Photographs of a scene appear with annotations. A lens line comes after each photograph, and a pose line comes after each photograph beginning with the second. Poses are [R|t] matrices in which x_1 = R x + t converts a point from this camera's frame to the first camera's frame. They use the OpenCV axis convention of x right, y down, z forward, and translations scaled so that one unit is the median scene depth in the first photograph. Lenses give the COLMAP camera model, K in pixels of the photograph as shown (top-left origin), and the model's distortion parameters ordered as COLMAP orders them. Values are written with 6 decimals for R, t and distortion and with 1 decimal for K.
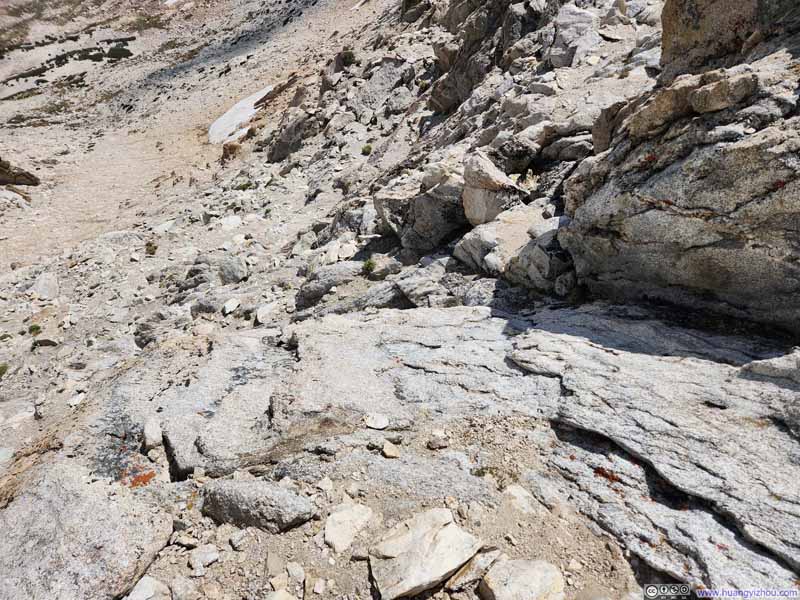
lens RADIAL K [[566.9, 0, 400.0], [0, 566.9, 300.0], [0, 0, 1]] dist [0.004071, 0.002433]
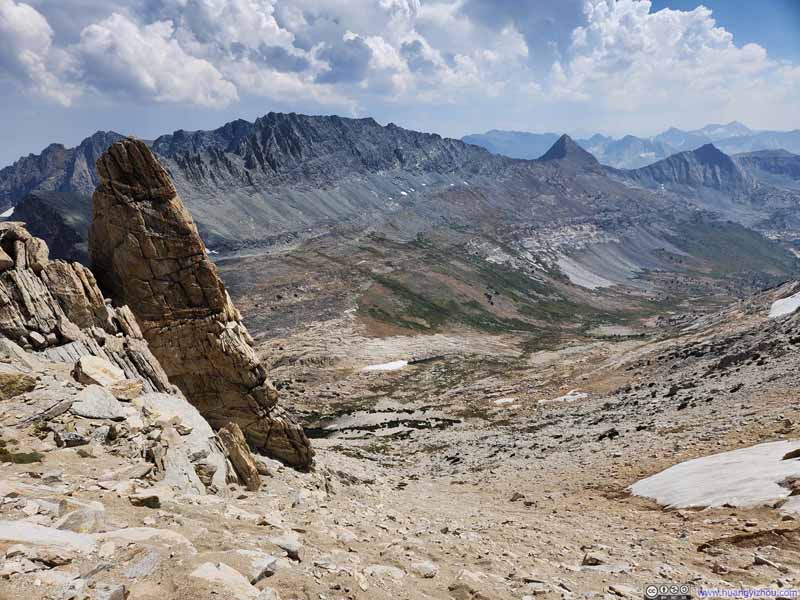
lens RADIAL K [[566.9, 0, 400.0], [0, 566.9, 300.0], [0, 0, 1]] dist [0.004071, 0.002433]
pose [[0.863639, 0.084697, -0.496945, -0.059915], [-0.385286, 0.746608, -0.542339, -0.015603], [0.325089, 0.659851, 0.677432, 0.102647]]
